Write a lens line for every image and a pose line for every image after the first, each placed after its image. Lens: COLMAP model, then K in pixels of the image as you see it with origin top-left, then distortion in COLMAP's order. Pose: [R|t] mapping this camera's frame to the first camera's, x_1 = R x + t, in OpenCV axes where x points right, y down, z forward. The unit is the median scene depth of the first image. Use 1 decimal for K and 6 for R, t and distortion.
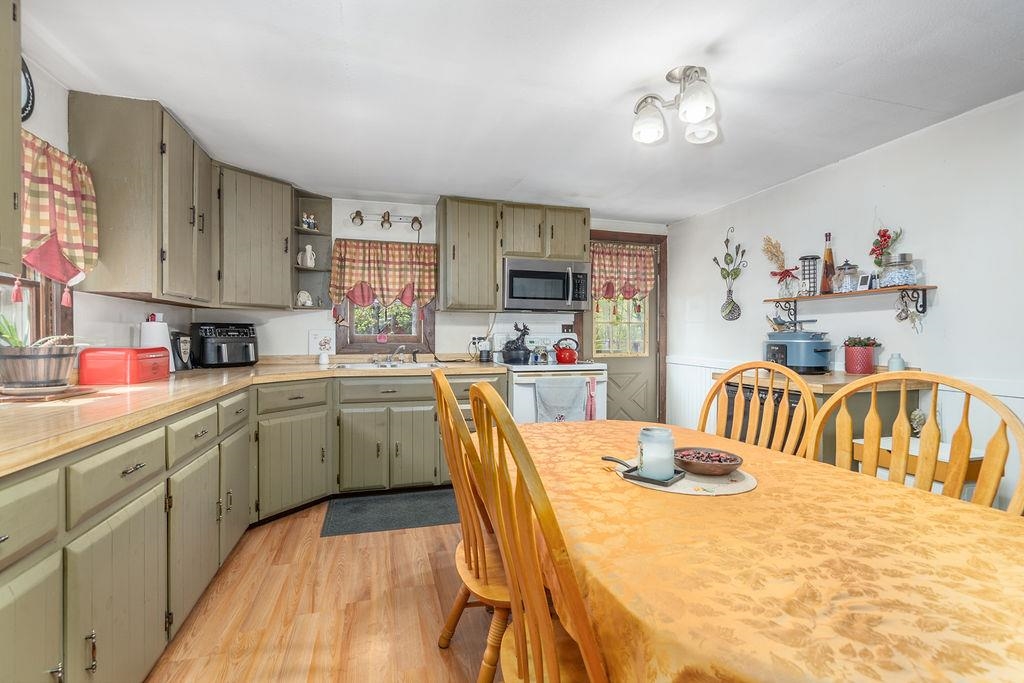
lens RADIAL K [[467.4, 0, 516.0], [0, 467.4, 339.9], [0, 0, 1]] dist [-0.000710, 0.001059]
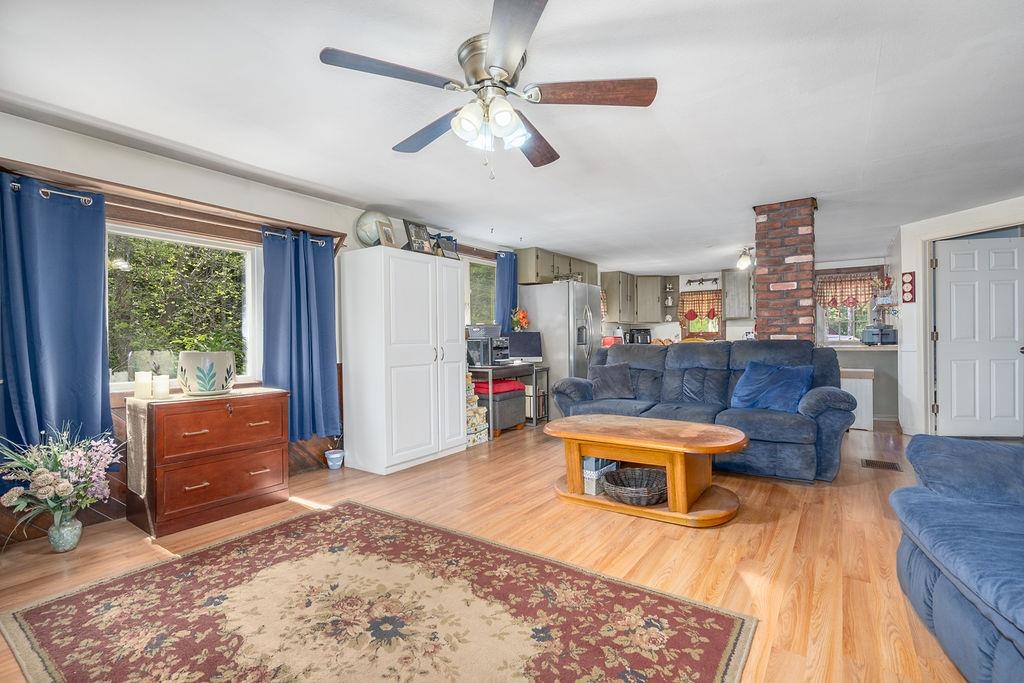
lens RADIAL K [[467.4, 0, 513.7], [0, 467.4, 341.1], [0, 0, 1]] dist [-0.000710, 0.001059]
pose [[0.622264, -0.005949, -0.782785, 0.961729], [0.007192, 0.999972, -0.001883, 0.032566], [0.782774, -0.004458, 0.622290, -1.169193]]
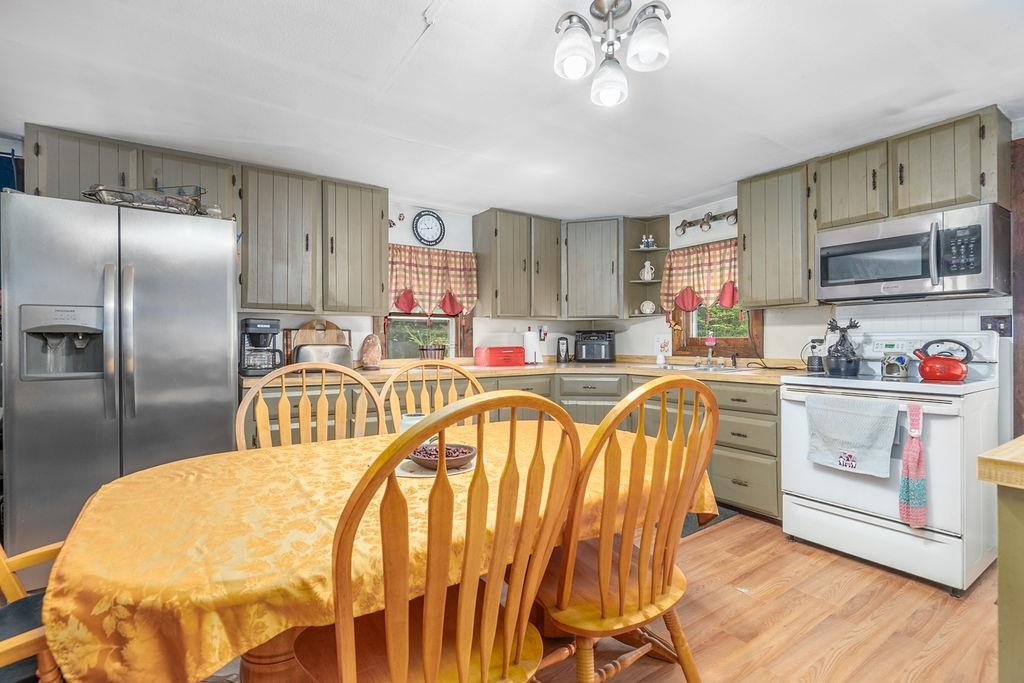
lens RADIAL K [[467.4, 0, 510.7], [0, 467.4, 340.2], [0, 0, 1]] dist [-0.000710, 0.001059]
pose [[0.304100, -0.005481, -0.952624, 0.550524], [-0.002023, 0.999977, -0.006399, 0.001845], [0.952638, 0.003873, 0.304082, 0.311716]]
